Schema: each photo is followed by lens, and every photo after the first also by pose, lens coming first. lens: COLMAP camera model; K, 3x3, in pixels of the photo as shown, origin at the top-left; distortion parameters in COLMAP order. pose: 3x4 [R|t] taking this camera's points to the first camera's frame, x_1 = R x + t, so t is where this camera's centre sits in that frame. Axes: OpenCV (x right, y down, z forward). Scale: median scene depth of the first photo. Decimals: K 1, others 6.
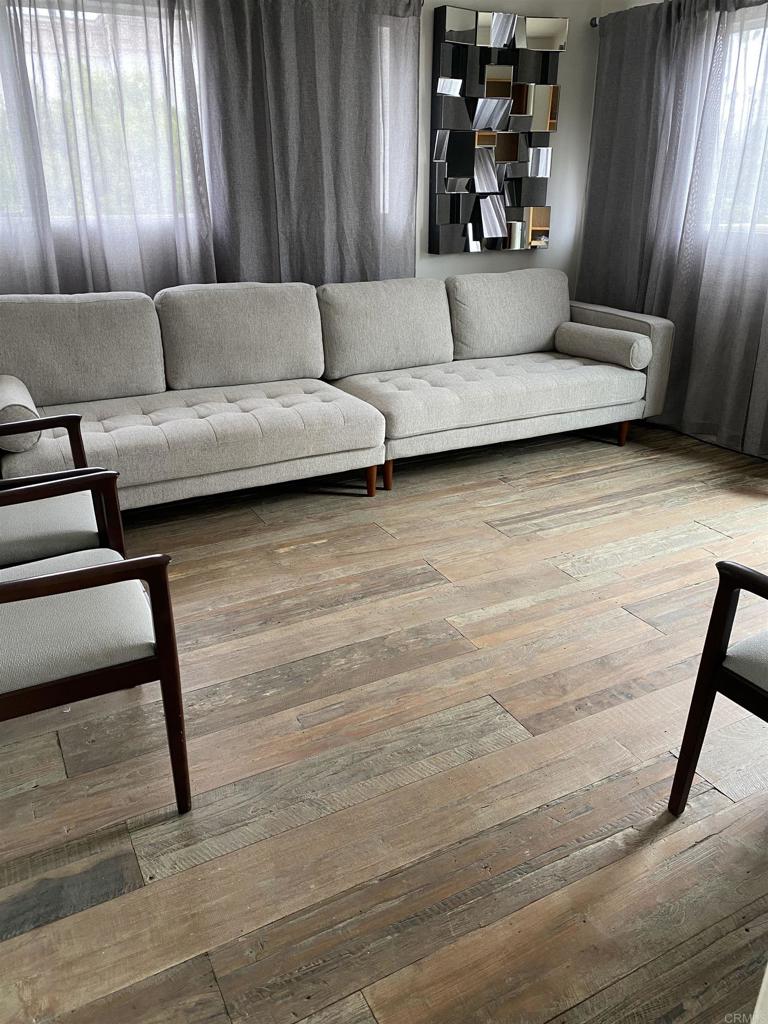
lens RADIAL K [[759.2, 0, 384.0], [0, 759.2, 512.0], [0, 0, 1]] dist [0.003175, -0.003581]
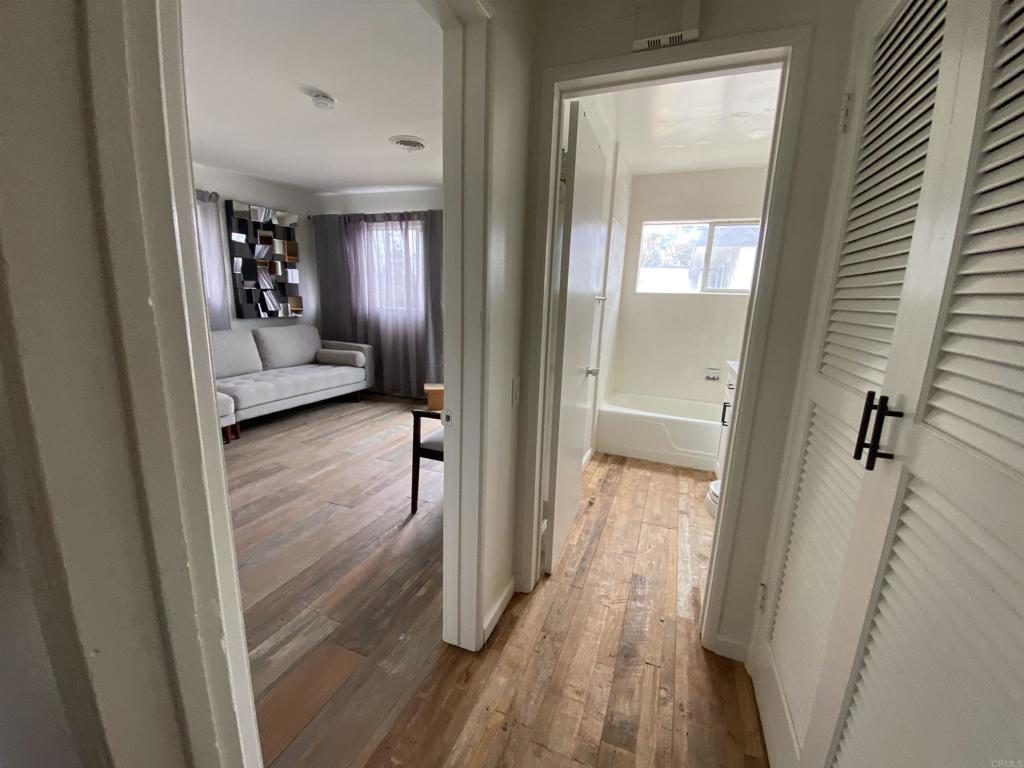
lens RADIAL K [[407.3, 0, 512.0], [0, 407.3, 384.0], [0, 0, 1]] dist [0.025331, -0.028195]
pose [[0.762685, -0.108151, 0.637664, -0.098809], [0.220030, 0.970501, -0.098567, 0.079385], [-0.608193, 0.215481, 0.763983, -0.180760]]
